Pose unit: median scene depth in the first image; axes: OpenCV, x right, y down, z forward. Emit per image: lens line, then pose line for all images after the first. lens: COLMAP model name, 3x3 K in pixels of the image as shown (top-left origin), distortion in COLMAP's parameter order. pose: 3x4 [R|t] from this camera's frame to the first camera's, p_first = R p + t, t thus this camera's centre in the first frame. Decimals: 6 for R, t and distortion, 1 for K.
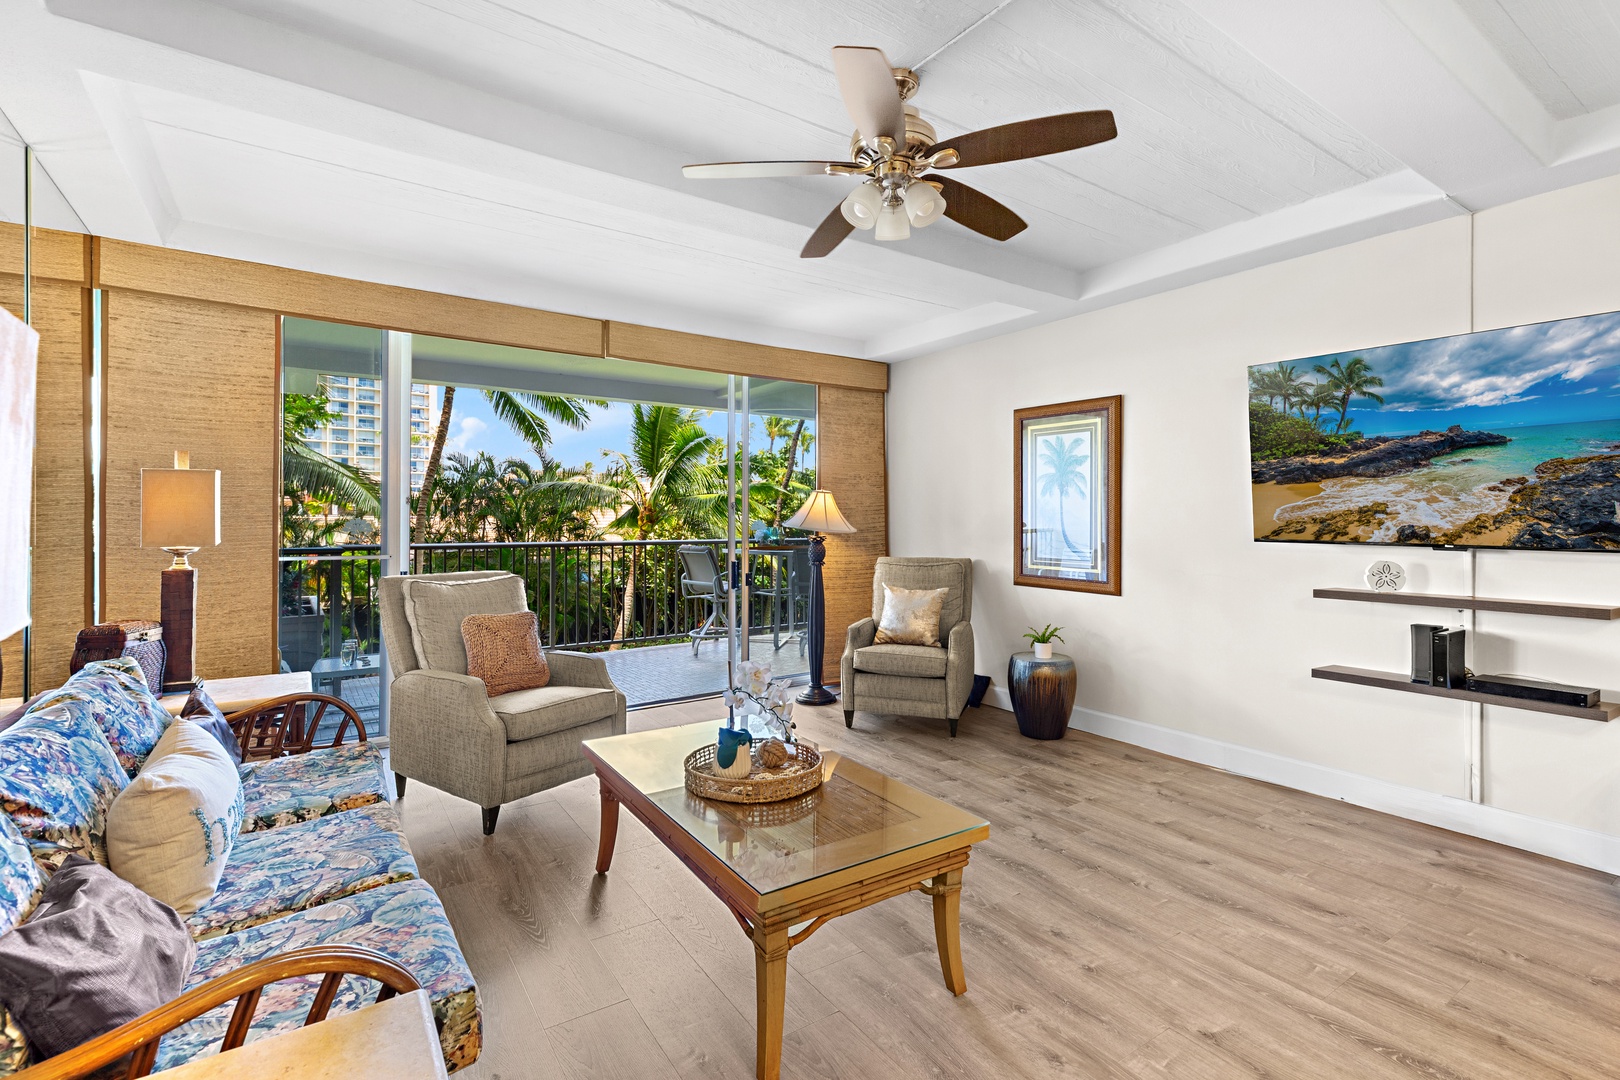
lens RADIAL K [[737.5, 0, 765.7], [0, 737.5, 533.7], [0, 0, 1]] dist [0.051212, -0.000070]
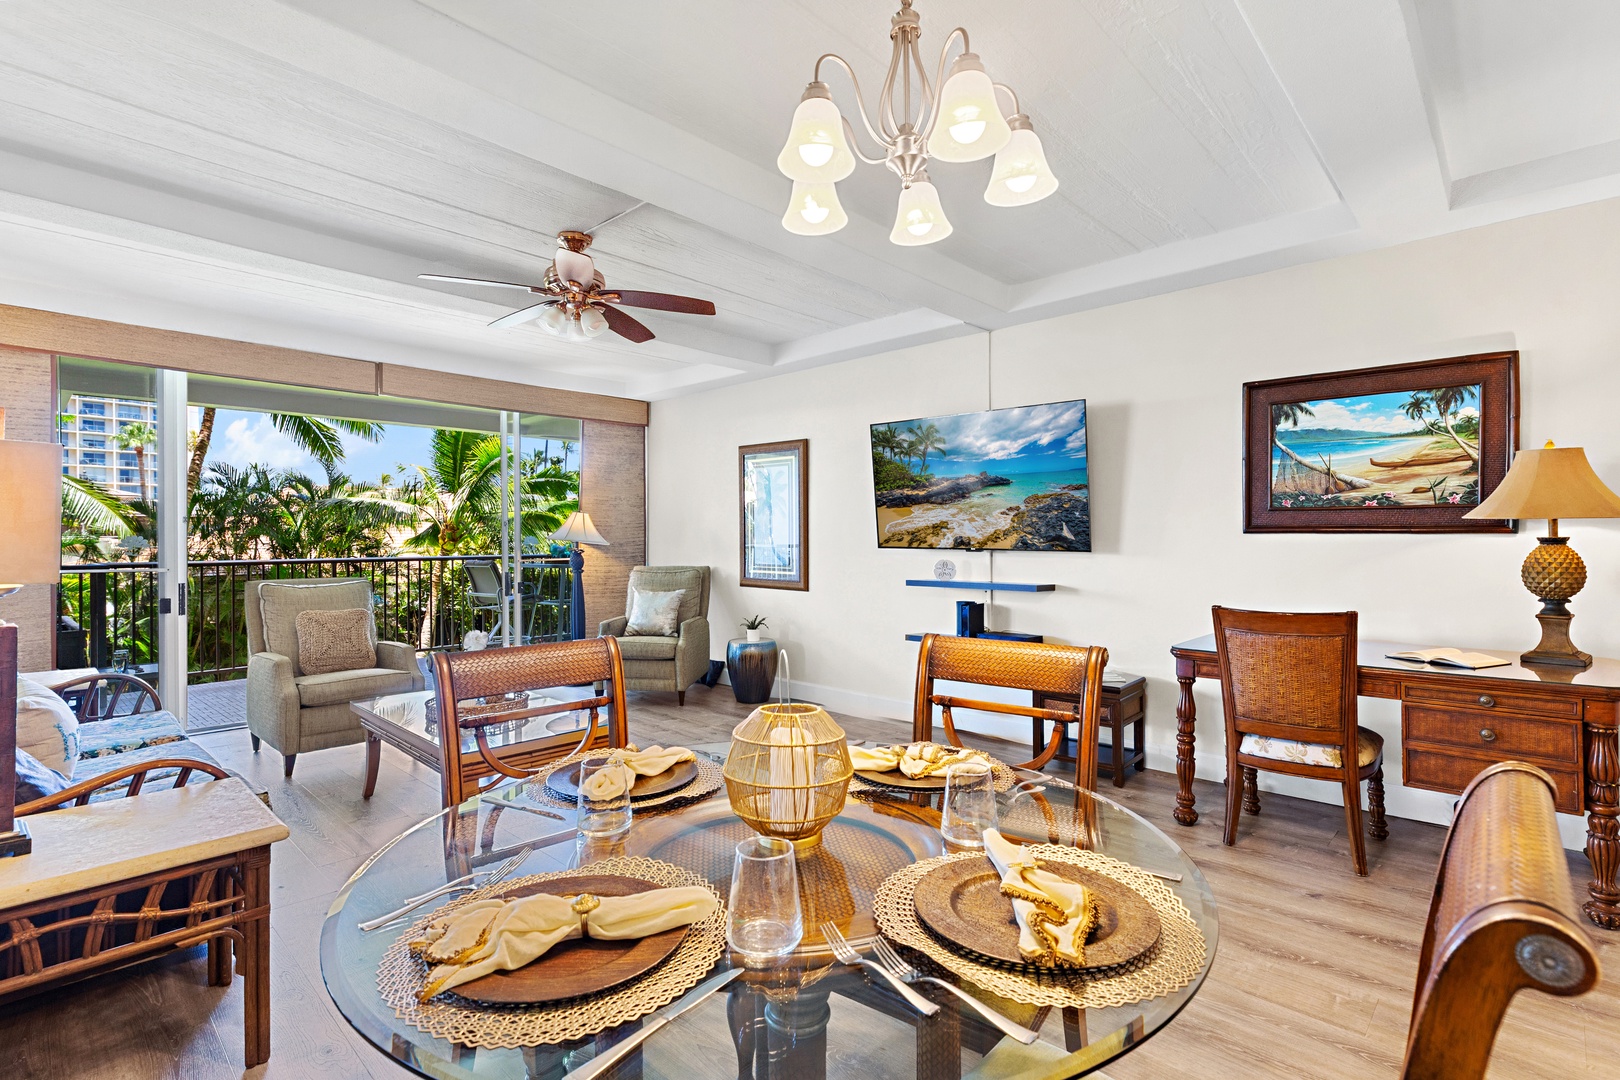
lens RADIAL K [[764.1, 0, 776.5], [0, 764.1, 546.5], [0, 0, 1]] dist [-0.000282, 0.013988]
pose [[0.972277, -0.008990, 0.233658, 0.105252], [0.010610, 0.999928, -0.005678, 0.010945], [-0.233590, 0.007999, 0.972302, -0.302027]]
